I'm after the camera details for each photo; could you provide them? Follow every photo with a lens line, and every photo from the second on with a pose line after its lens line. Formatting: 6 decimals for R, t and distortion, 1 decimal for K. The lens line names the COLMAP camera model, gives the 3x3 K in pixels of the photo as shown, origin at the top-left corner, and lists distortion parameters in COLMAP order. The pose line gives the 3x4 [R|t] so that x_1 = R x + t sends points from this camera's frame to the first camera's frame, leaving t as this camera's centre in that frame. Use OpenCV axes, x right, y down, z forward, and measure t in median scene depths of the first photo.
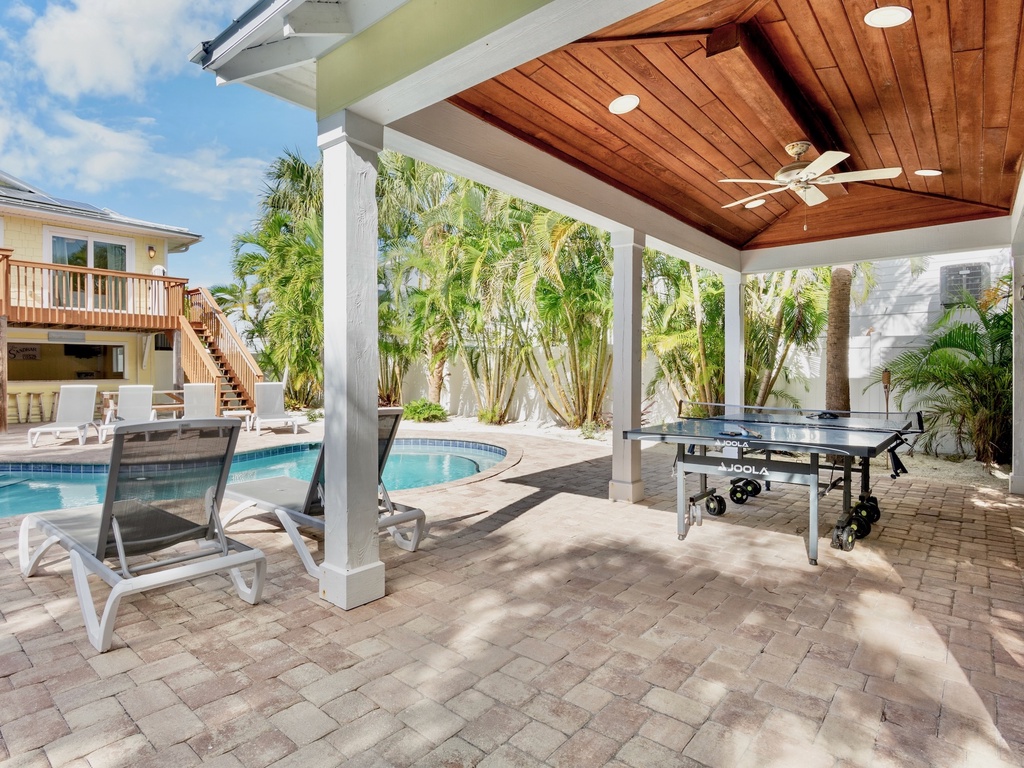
lens RADIAL K [[559.6, 0, 505.2], [0, 559.6, 370.2], [0, 0, 1]] dist [-0.014693, 0.000200]
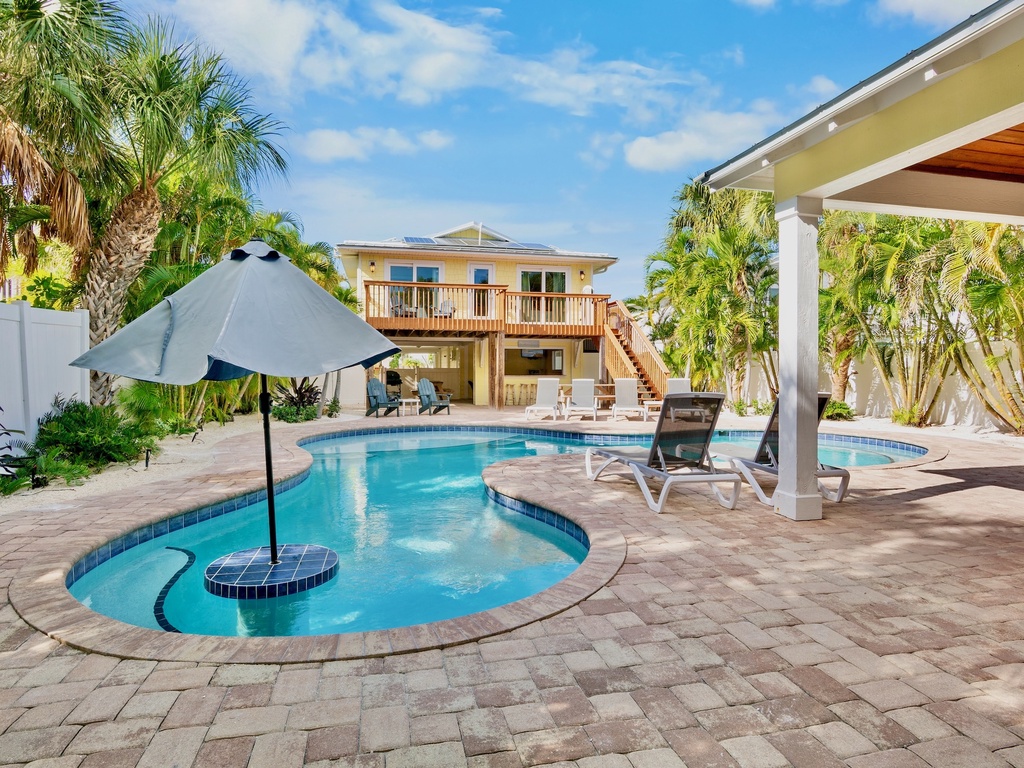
lens RADIAL K [[559.6, 0, 505.2], [0, 559.6, 370.2], [0, 0, 1]] dist [-0.014693, 0.000200]
pose [[0.794983, 0.002887, -0.606625, 0.001779], [-0.002546, 0.999996, 0.001423, 0.003638], [0.606627, 0.000414, 0.794987, -0.150970]]
